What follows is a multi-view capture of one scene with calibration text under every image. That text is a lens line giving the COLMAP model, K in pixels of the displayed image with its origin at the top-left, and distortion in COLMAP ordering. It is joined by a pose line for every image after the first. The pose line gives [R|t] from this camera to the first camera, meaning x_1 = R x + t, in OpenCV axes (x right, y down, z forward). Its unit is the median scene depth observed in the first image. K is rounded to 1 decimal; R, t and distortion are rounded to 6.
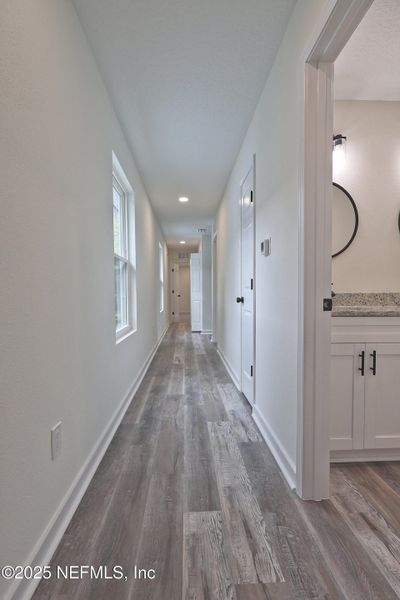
lens RADIAL K [[275.3, 0, 200.0], [0, 275.3, 299.7], [0, 0, 1]] dist [-0.003548, 0.001488]
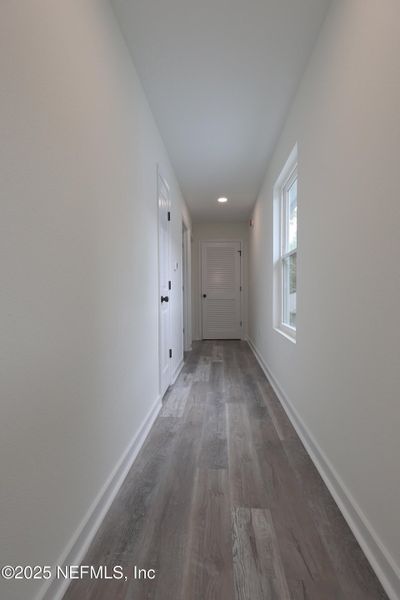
lens RADIAL K [[275.3, 0, 200.1], [0, 275.3, 298.4], [0, 0, 1]] dist [-0.003548, 0.001488]
pose [[-0.992119, 0.007418, 0.125083, -0.089333], [0.012524, 0.999118, 0.040091, -0.036394], [-0.124675, 0.041341, -0.991336, 1.884038]]
